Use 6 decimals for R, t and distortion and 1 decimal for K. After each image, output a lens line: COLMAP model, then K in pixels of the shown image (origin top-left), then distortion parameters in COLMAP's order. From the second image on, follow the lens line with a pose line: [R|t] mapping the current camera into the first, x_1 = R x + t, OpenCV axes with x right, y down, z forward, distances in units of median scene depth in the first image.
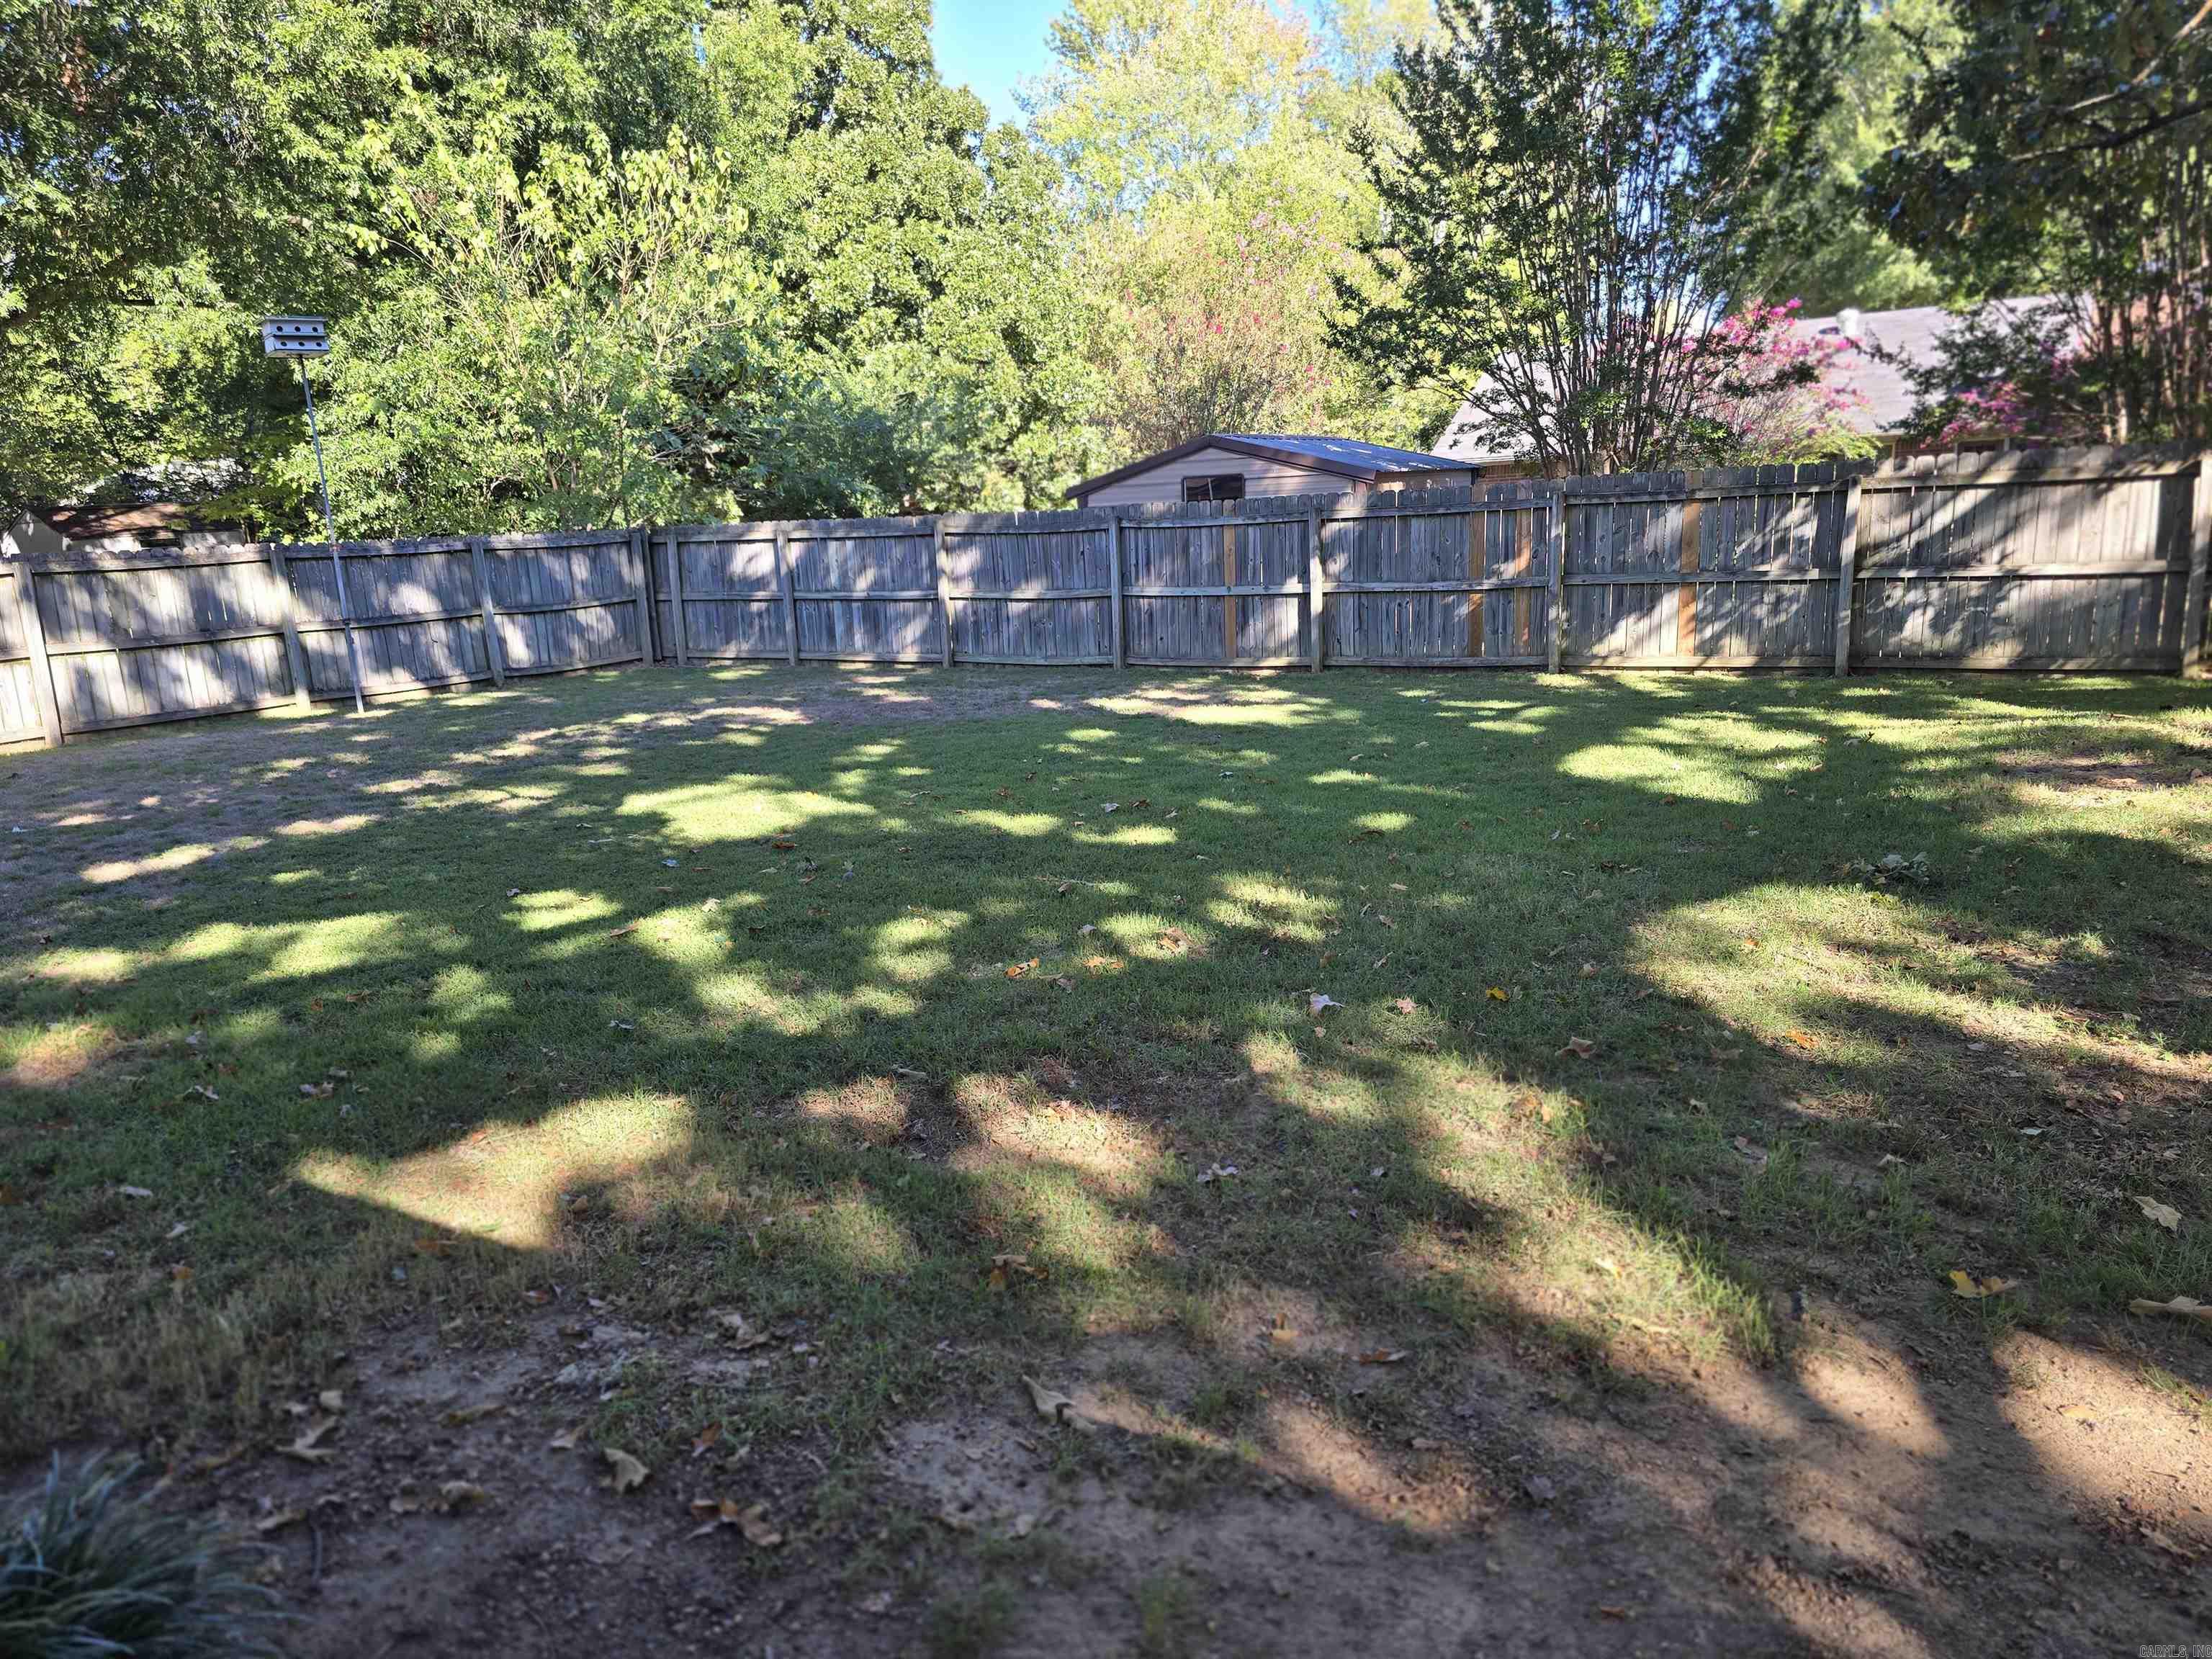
lens RADIAL K [[1477.0, 0, 1106.0], [0, 1477.0, 829.5], [0, 0, 1]] dist [0.055864, -0.042021]
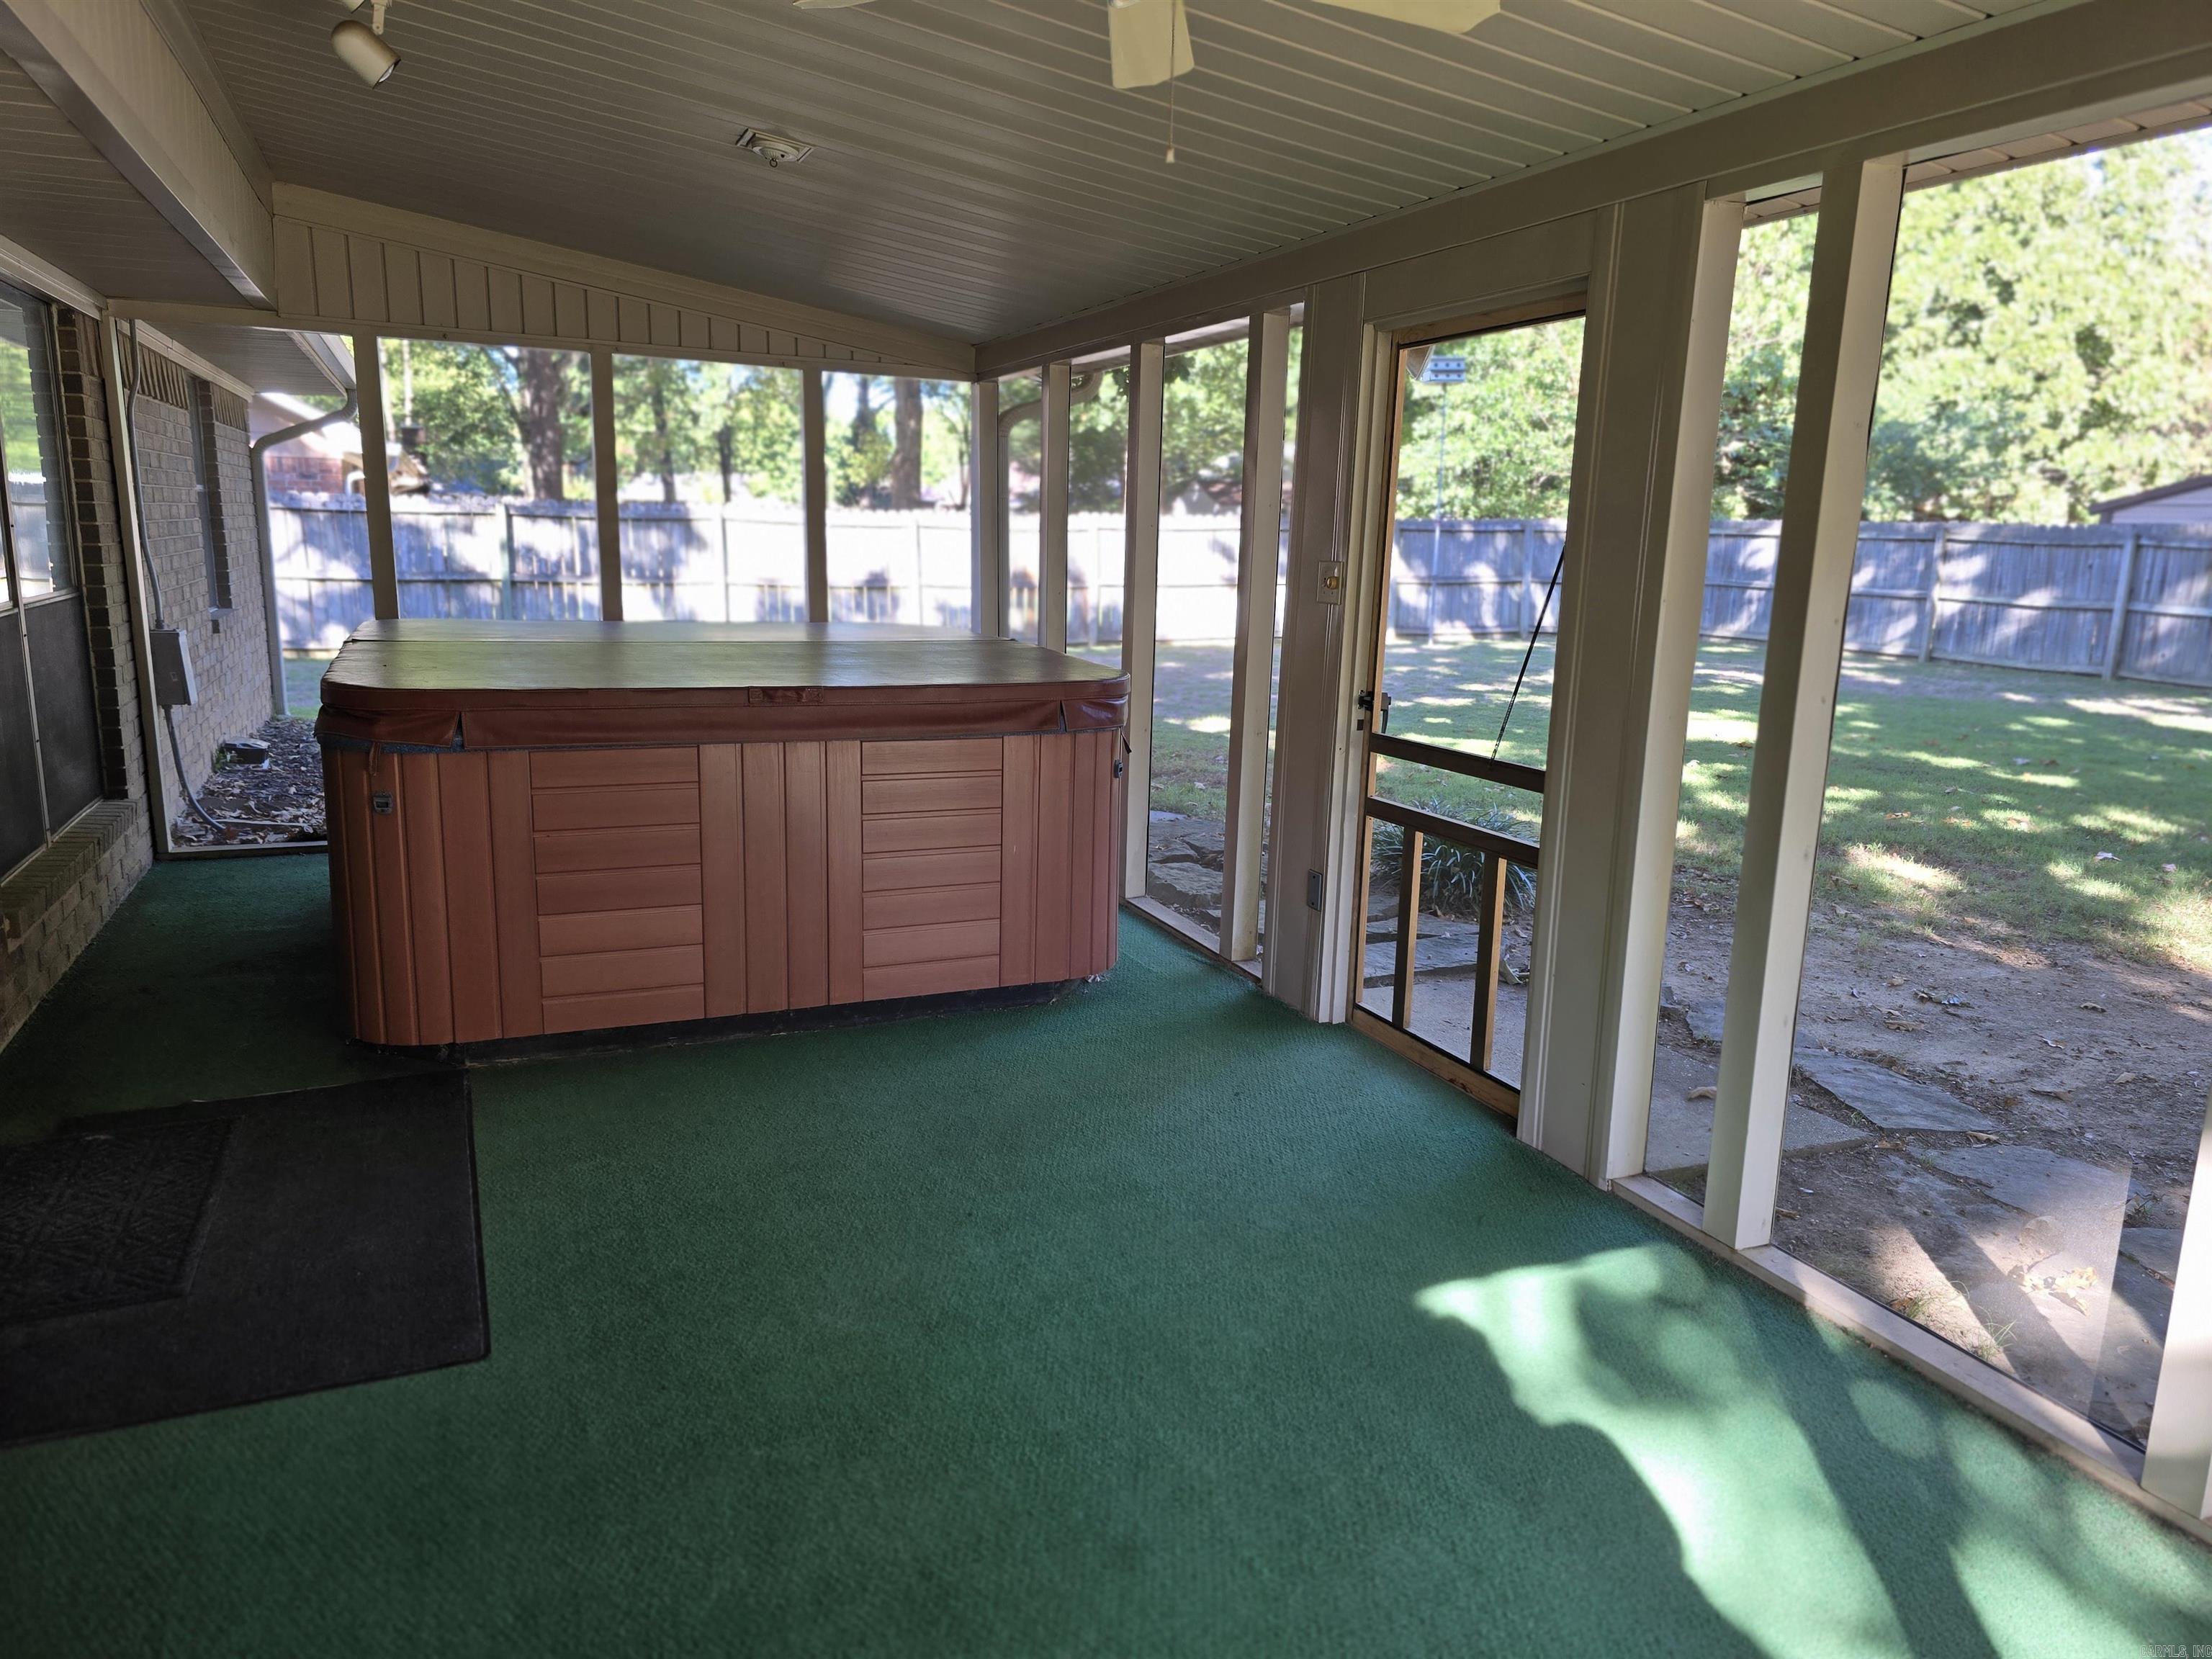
lens RADIAL K [[1477.0, 0, 1106.0], [0, 1477.0, 829.5], [0, 0, 1]] dist [0.055864, -0.042021]
pose [[0.807627, 0.174486, -0.563289, 0.200049], [-0.170745, 0.983496, 0.059842, 0.205360], [0.564434, 0.047849, 0.824090, -1.039919]]
